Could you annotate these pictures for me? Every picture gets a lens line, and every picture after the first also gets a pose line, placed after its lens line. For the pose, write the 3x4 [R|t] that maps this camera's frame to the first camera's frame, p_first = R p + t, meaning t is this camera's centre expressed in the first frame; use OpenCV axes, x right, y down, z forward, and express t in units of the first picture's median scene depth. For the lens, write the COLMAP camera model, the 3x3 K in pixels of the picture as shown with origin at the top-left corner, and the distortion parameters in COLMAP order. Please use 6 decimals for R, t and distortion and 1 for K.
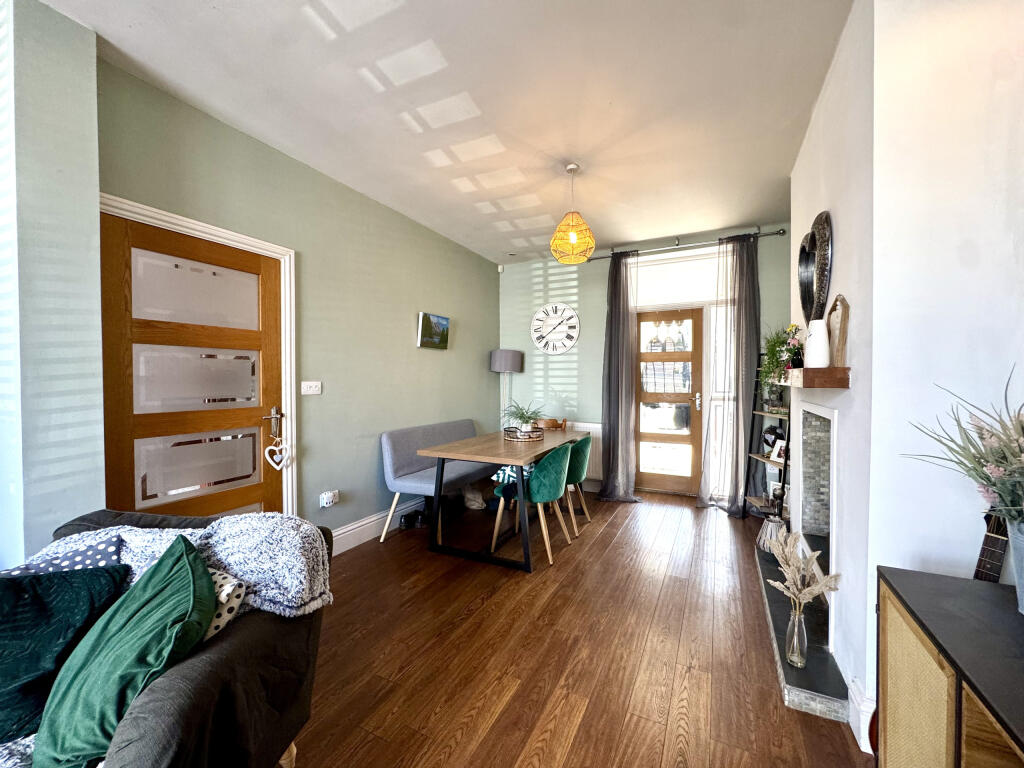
lens RADIAL K [[410.4, 0, 512.0], [0, 410.4, 384.0], [0, 0, 1]] dist [-0.003782, -0.000016]
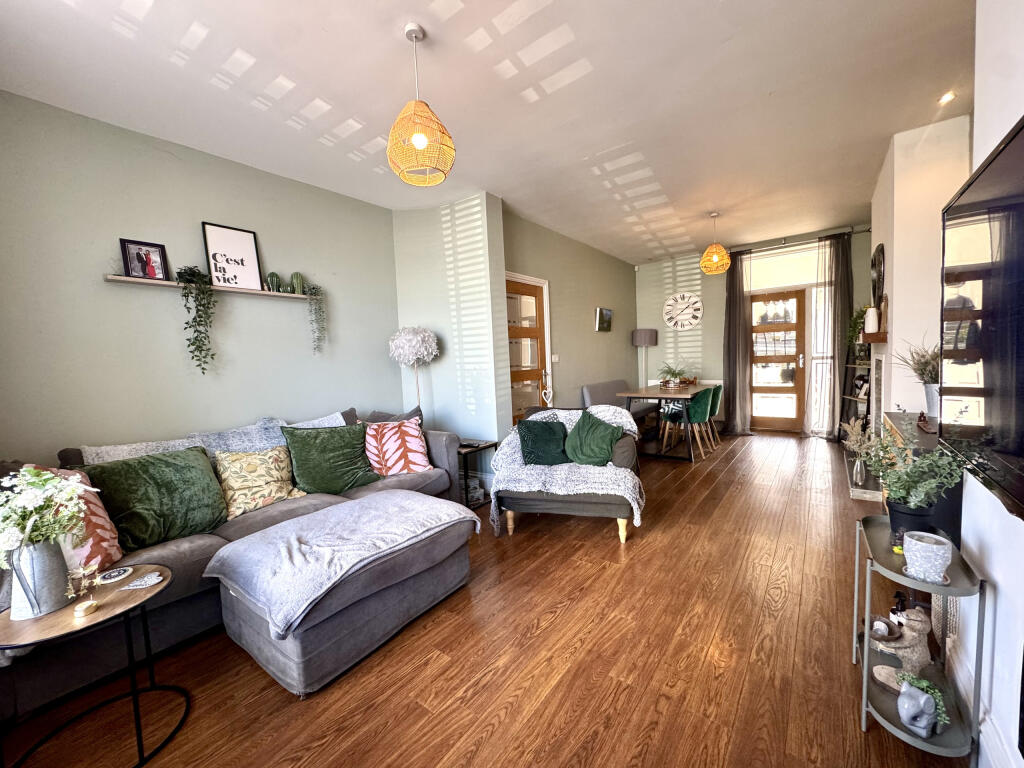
lens RADIAL K [[410.4, 0, 512.0], [0, 410.4, 384.0], [0, 0, 1]] dist [-0.003782, -0.000016]
pose [[0.982220, -0.029331, -0.185427, -0.228903], [0.039225, 0.997983, 0.049916, 0.015324], [0.183589, -0.056302, 0.981389, -0.489826]]
